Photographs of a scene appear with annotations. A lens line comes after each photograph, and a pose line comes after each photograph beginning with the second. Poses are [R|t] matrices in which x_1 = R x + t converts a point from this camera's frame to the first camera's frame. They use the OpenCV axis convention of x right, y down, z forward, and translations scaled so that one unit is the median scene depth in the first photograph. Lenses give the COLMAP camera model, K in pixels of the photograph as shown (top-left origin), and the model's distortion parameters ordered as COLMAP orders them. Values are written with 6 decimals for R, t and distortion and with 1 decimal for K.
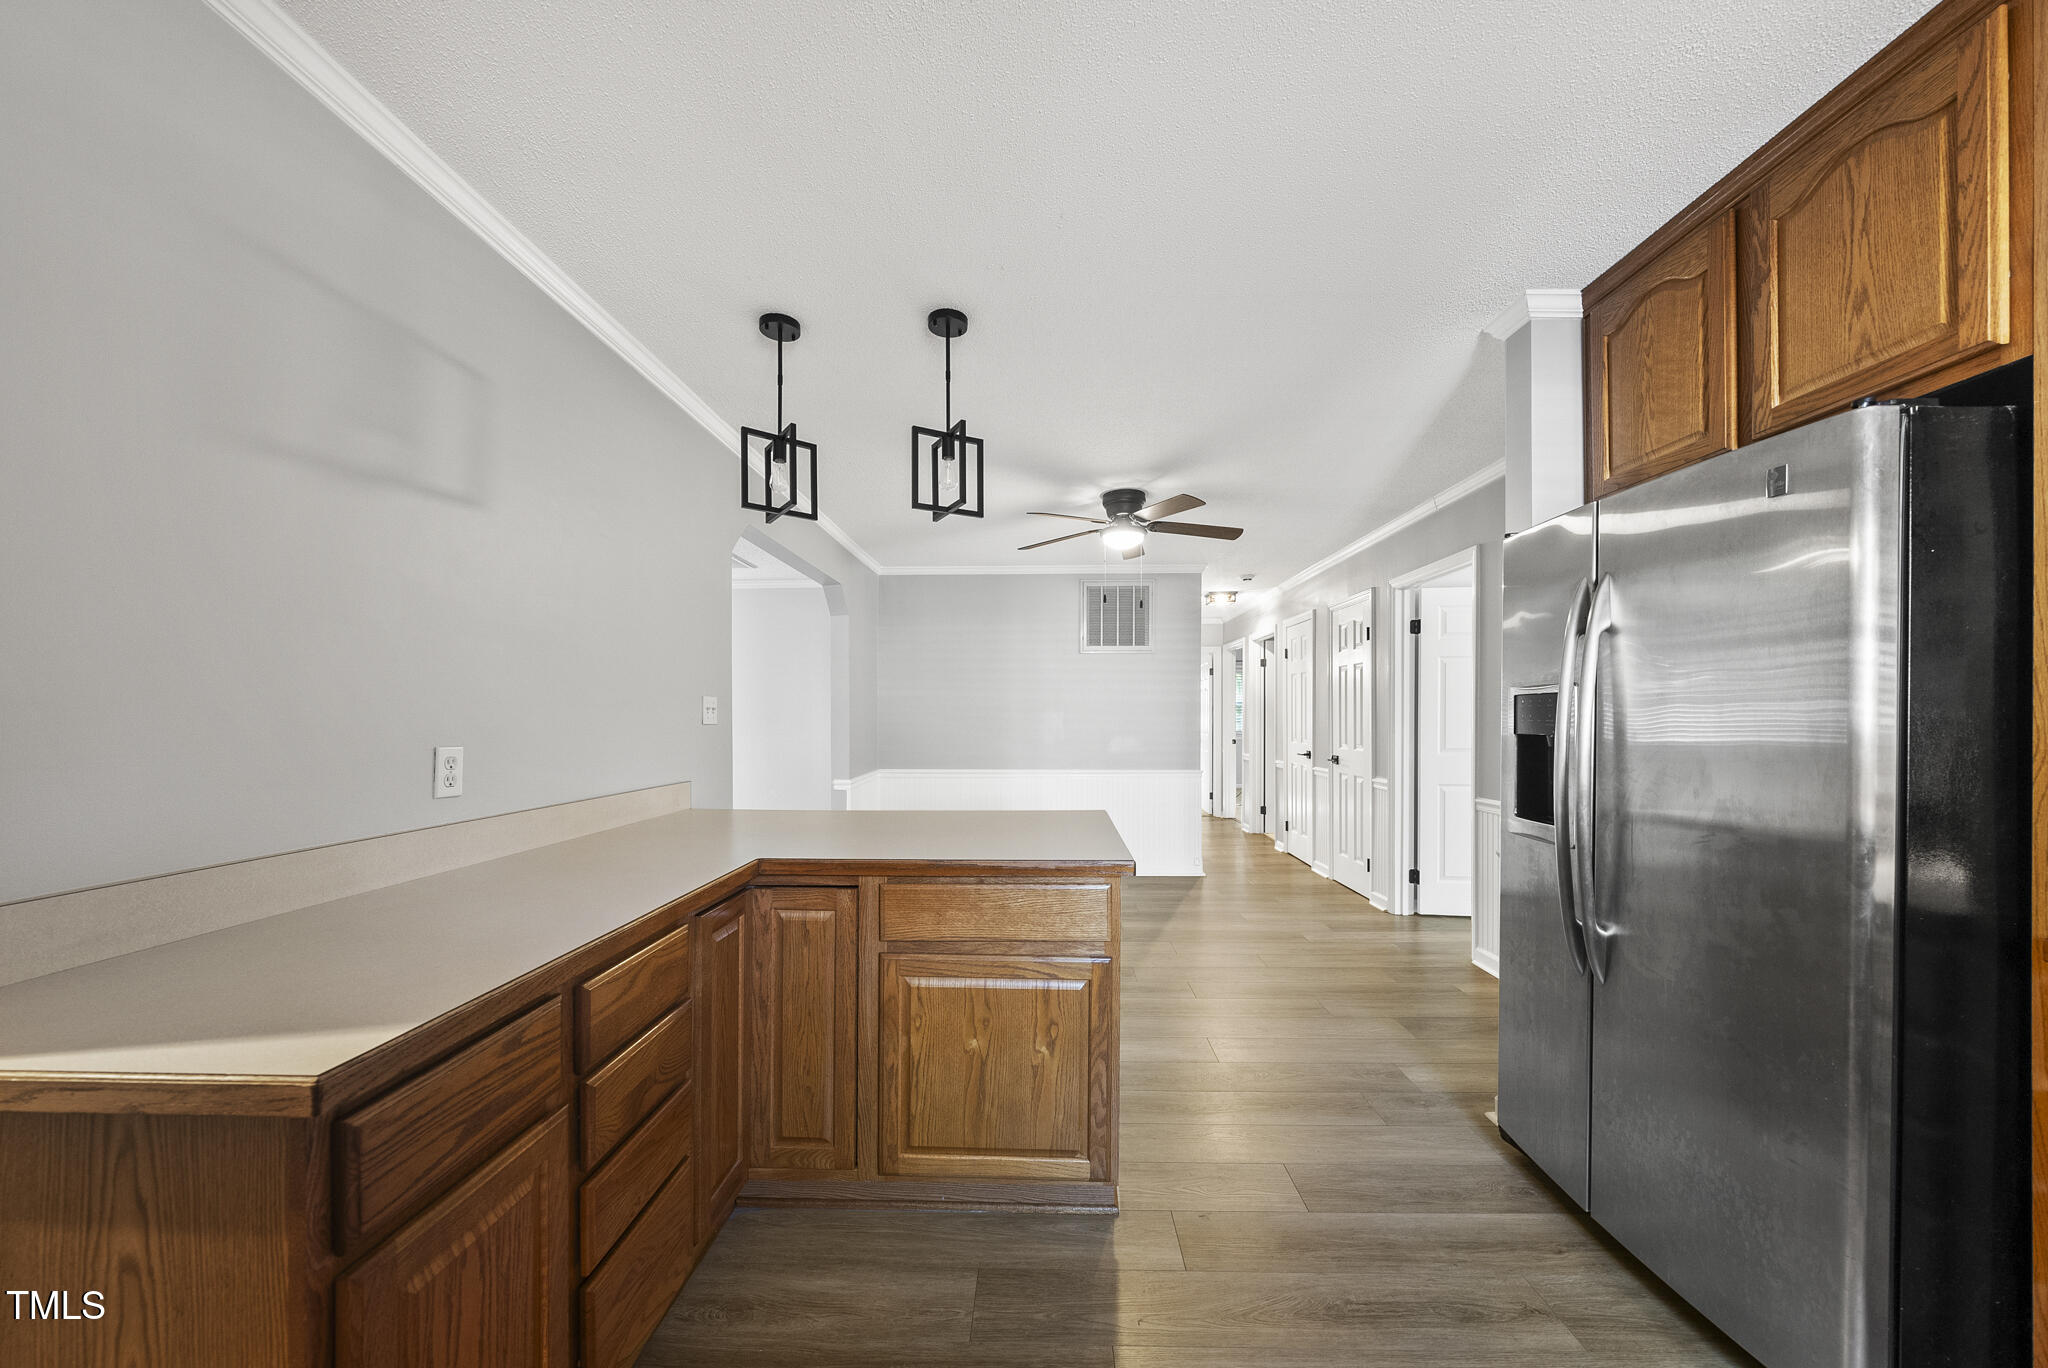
lens RADIAL K [[704.4, 0, 1029.2], [0, 704.4, 720.7], [0, 0, 1]] dist [-0.003424, -0.000121]
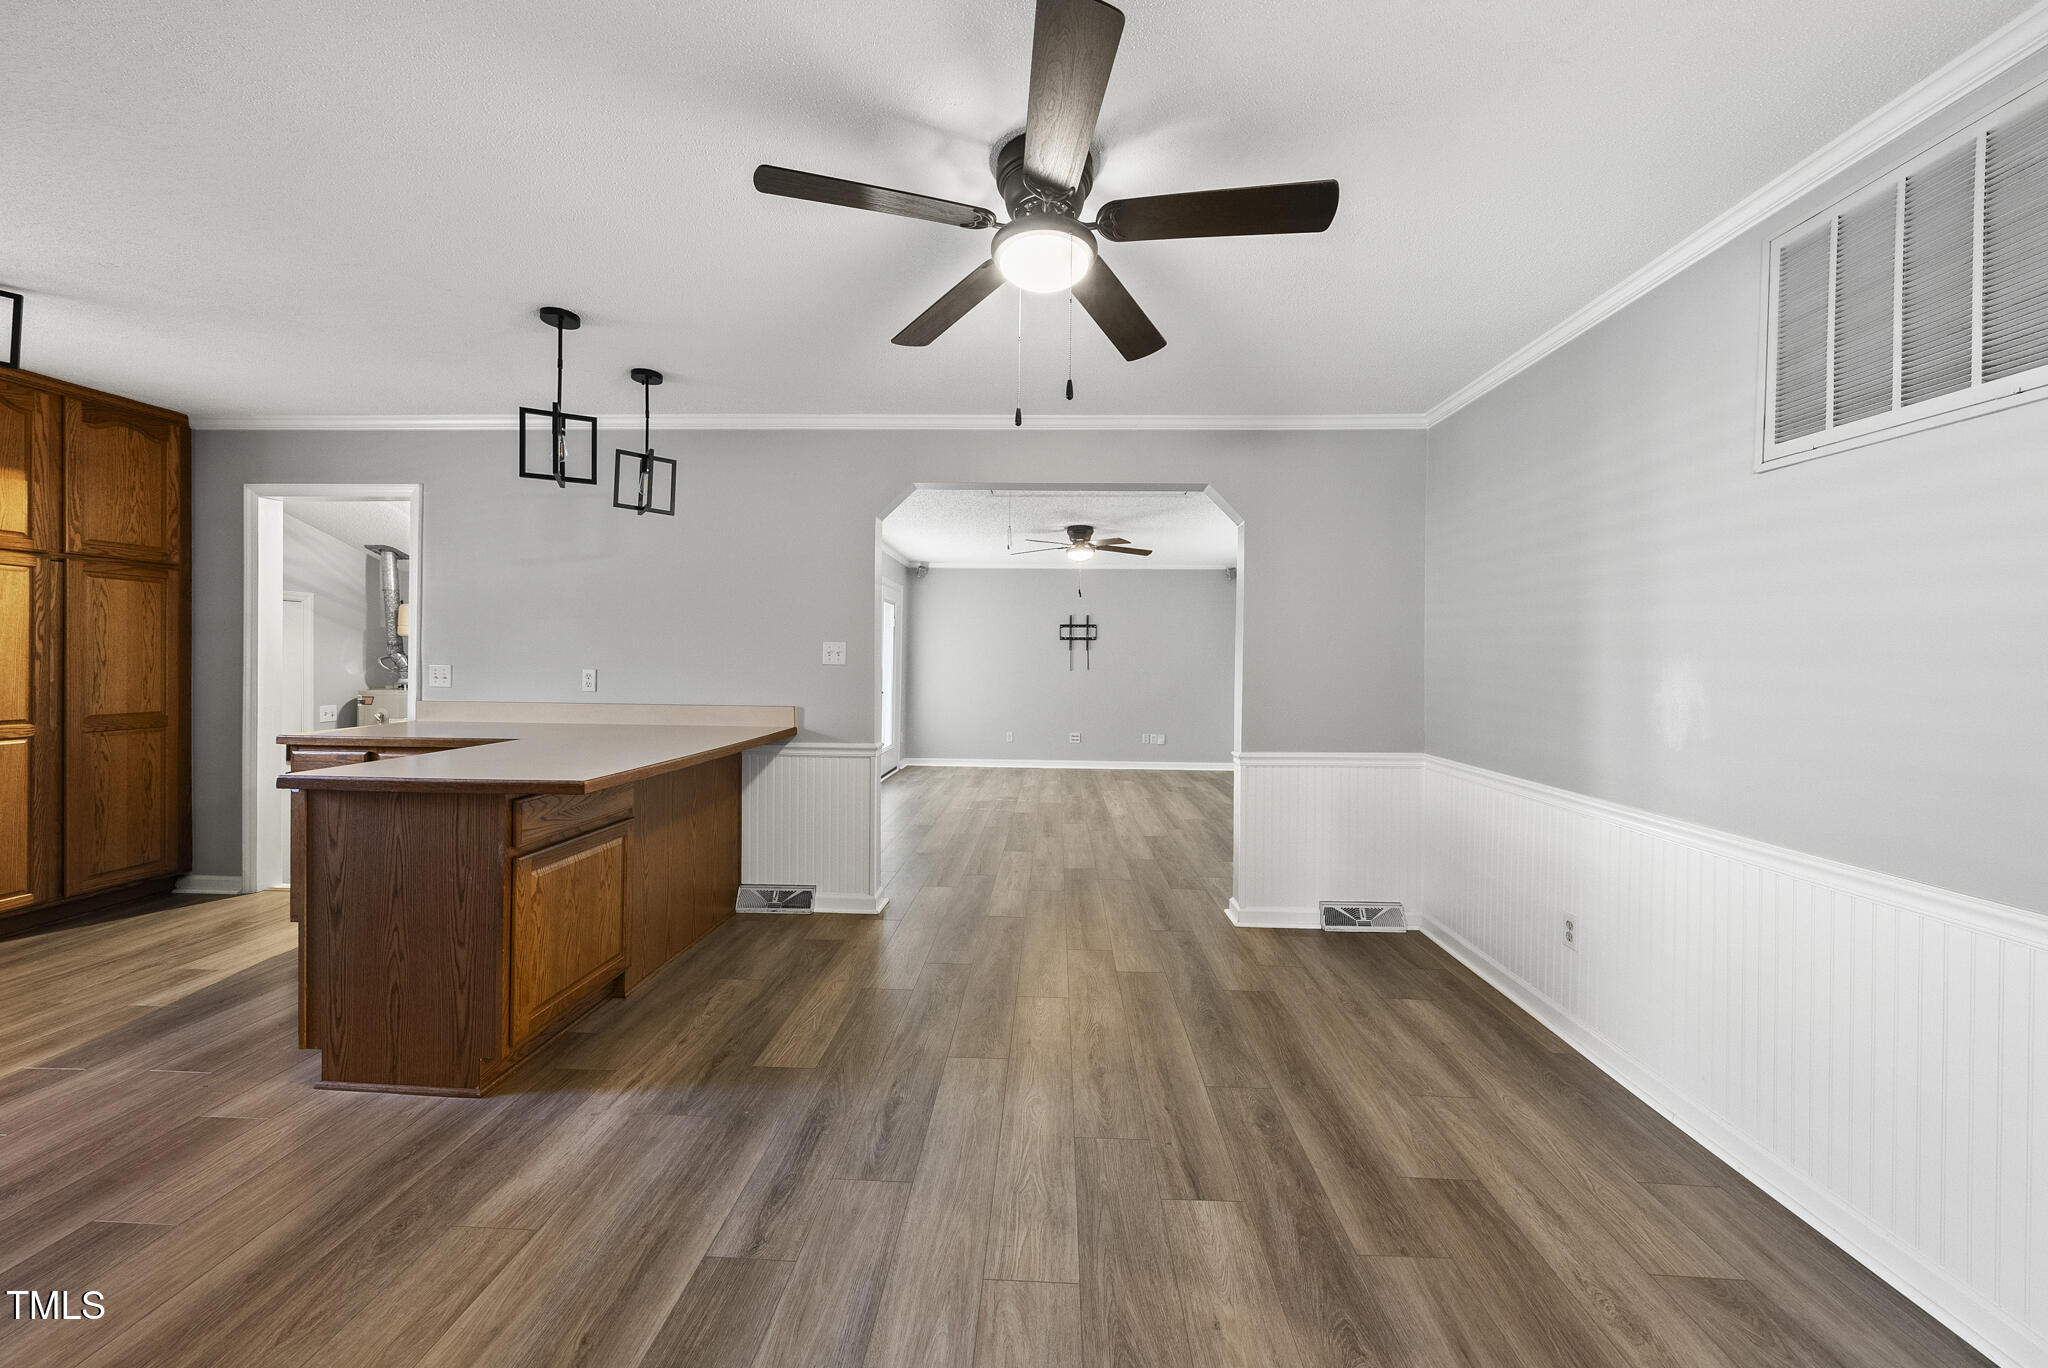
lens RADIAL K [[704.4, 0, 1025.2], [0, 704.4, 663.3], [0, 0, 1]] dist [-0.003424, -0.000121]
pose [[-0.011323, 0.007130, -0.999910, 1.317264], [-0.017333, 0.999823, 0.007326, -0.020781], [0.999786, 0.017414, -0.011197, 2.268170]]
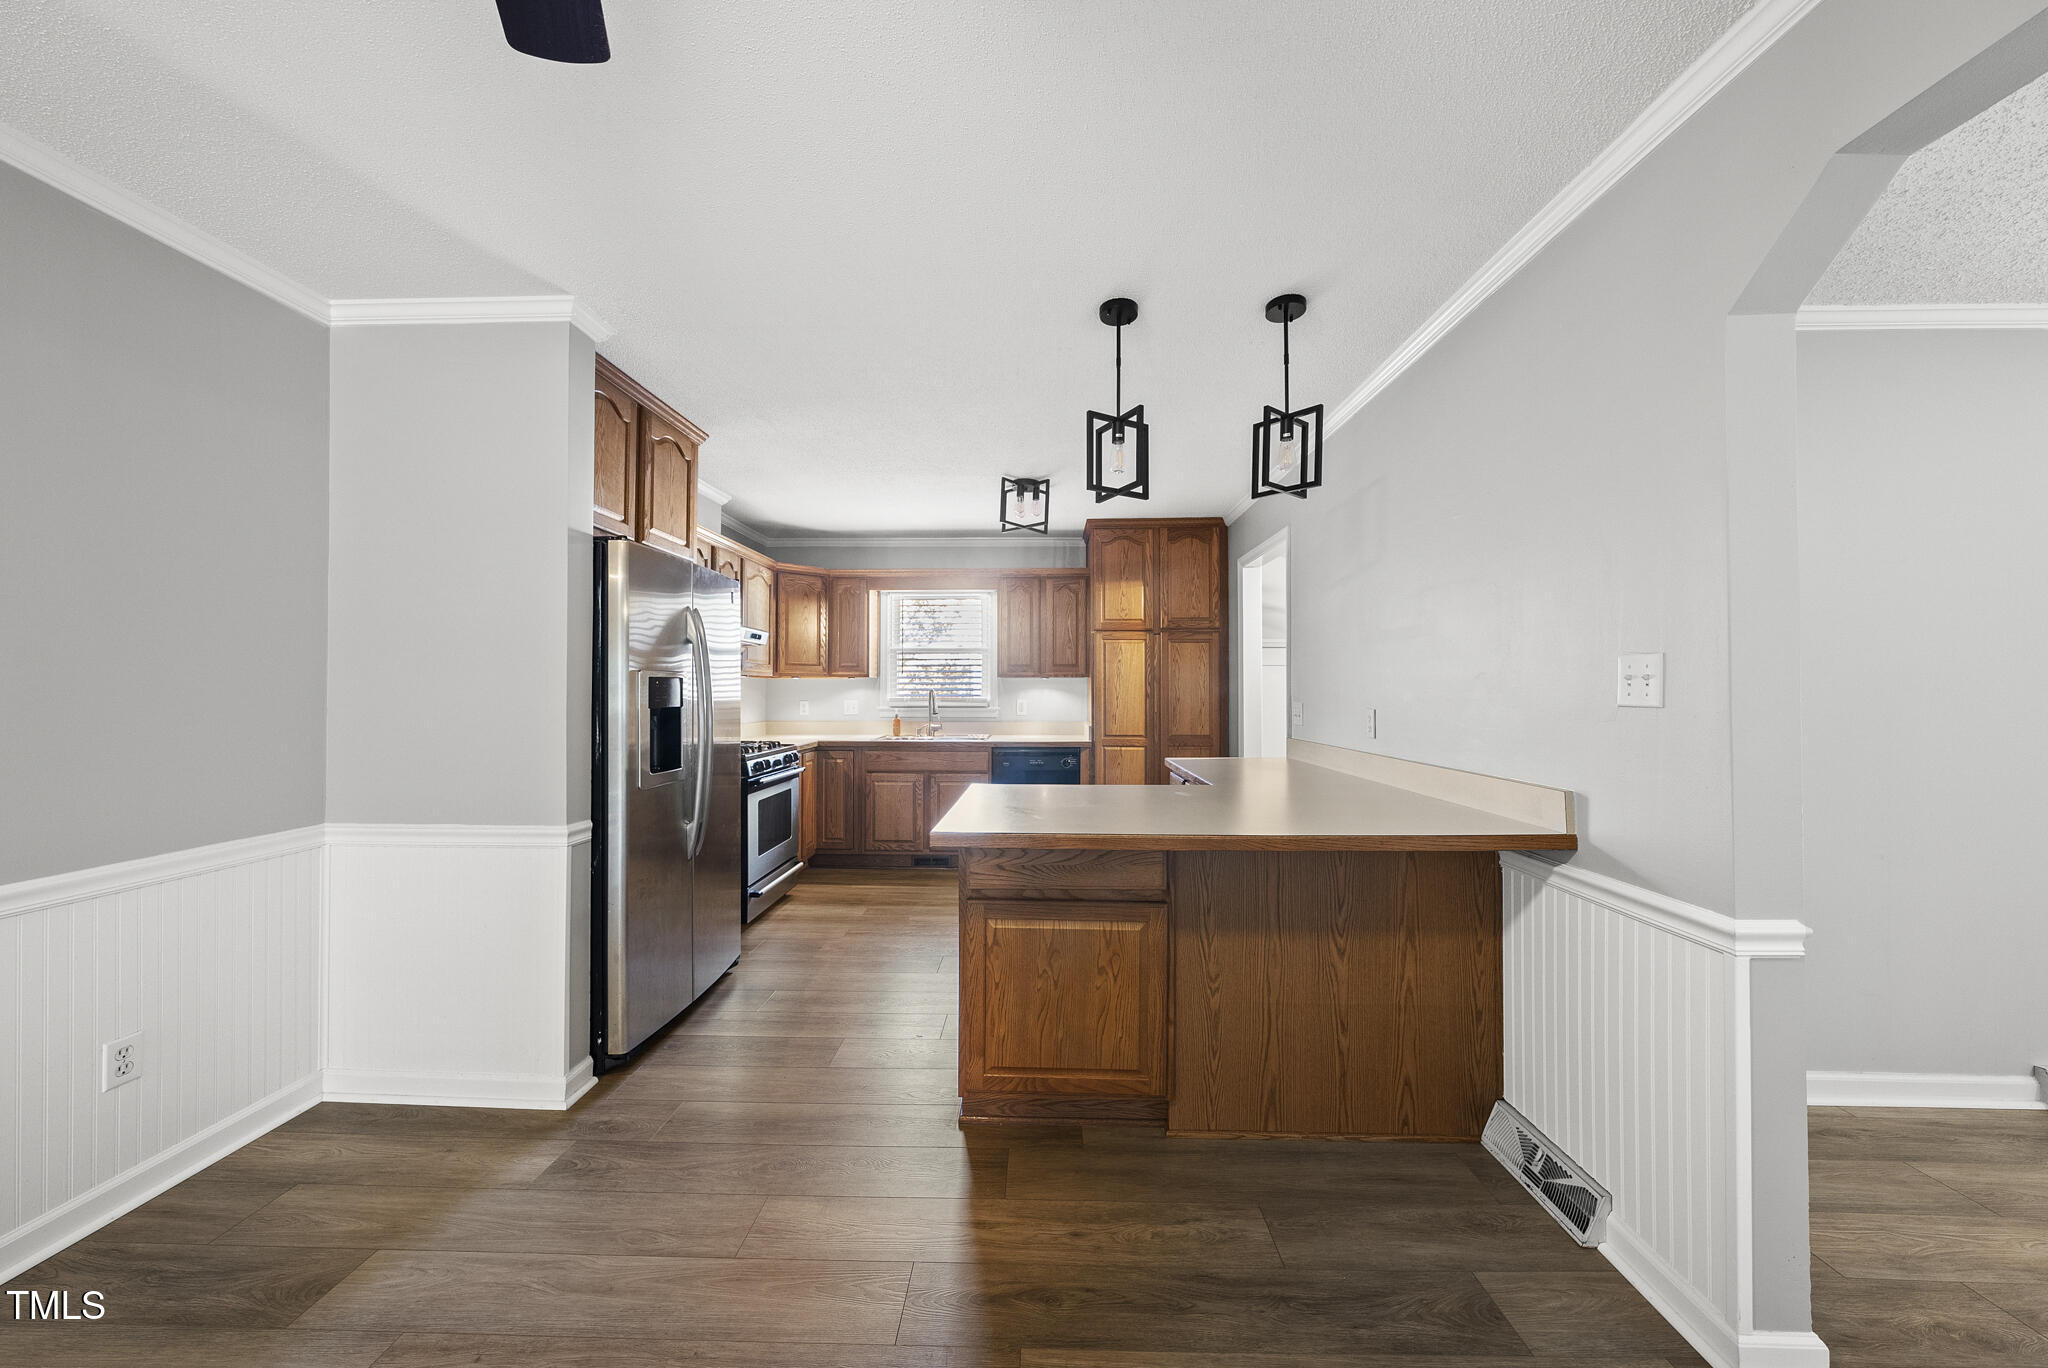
lens RADIAL K [[704.4, 0, 1032.2], [0, 704.4, 684.8], [0, 0, 1]] dist [-0.003424, -0.000121]
pose [[-0.999948, 0.002022, -0.010037, 0.028820], [0.002057, 0.999992, -0.003439, -0.017881], [0.010030, -0.003460, -0.999944, 2.569862]]
